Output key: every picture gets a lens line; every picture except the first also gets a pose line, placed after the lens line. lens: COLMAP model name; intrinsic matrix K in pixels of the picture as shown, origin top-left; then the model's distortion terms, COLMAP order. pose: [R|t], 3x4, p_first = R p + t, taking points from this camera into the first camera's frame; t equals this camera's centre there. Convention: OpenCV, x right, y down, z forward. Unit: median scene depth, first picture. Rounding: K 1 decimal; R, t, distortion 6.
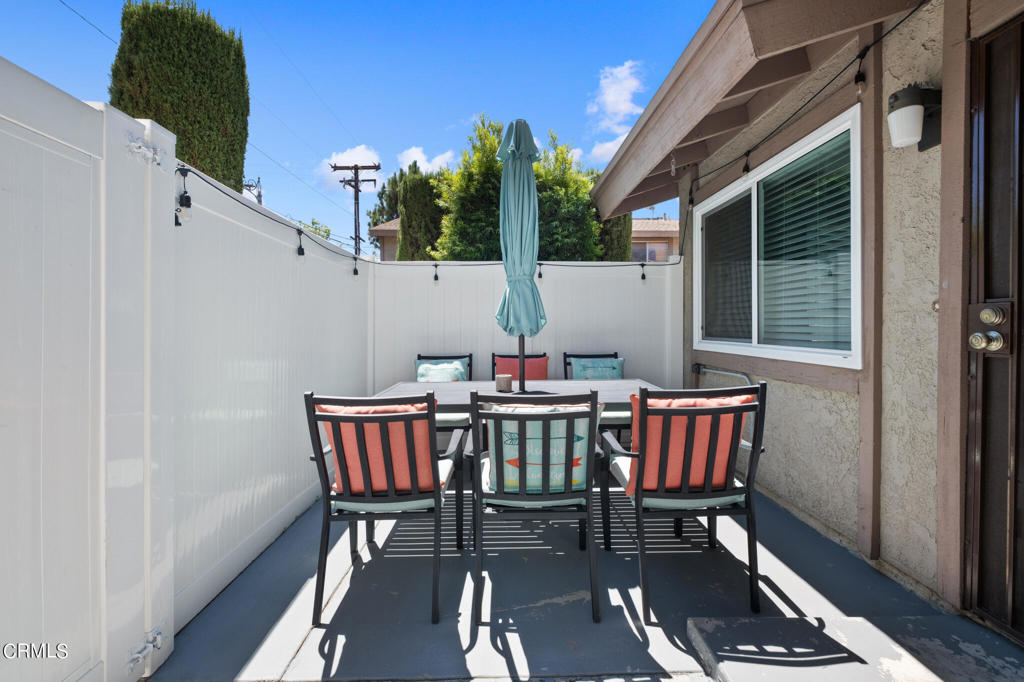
lens RADIAL K [[457.2, 0, 509.2], [0, 457.2, 326.5], [0, 0, 1]] dist [0.002484, -0.004960]
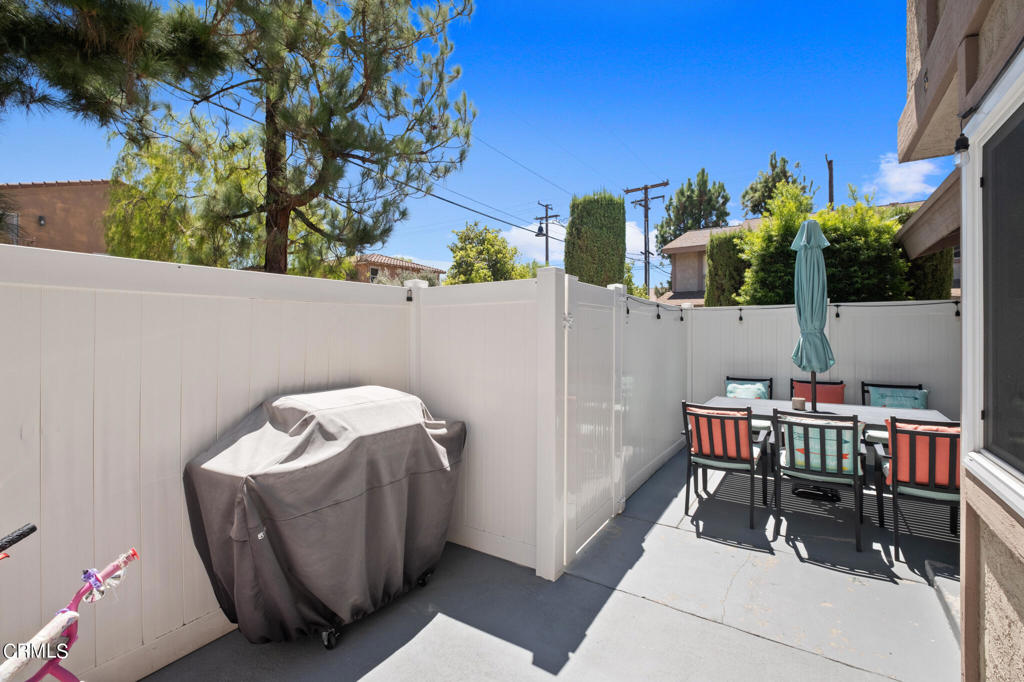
lens RADIAL K [[457.2, 0, 509.2], [0, 457.2, 326.5], [0, 0, 1]] dist [0.002484, -0.004960]
pose [[0.826552, -0.002390, -0.562856, 0.056909], [-0.002811, 0.999961, -0.008374, -0.127623], [0.562854, 0.008503, 0.826513, -0.853774]]
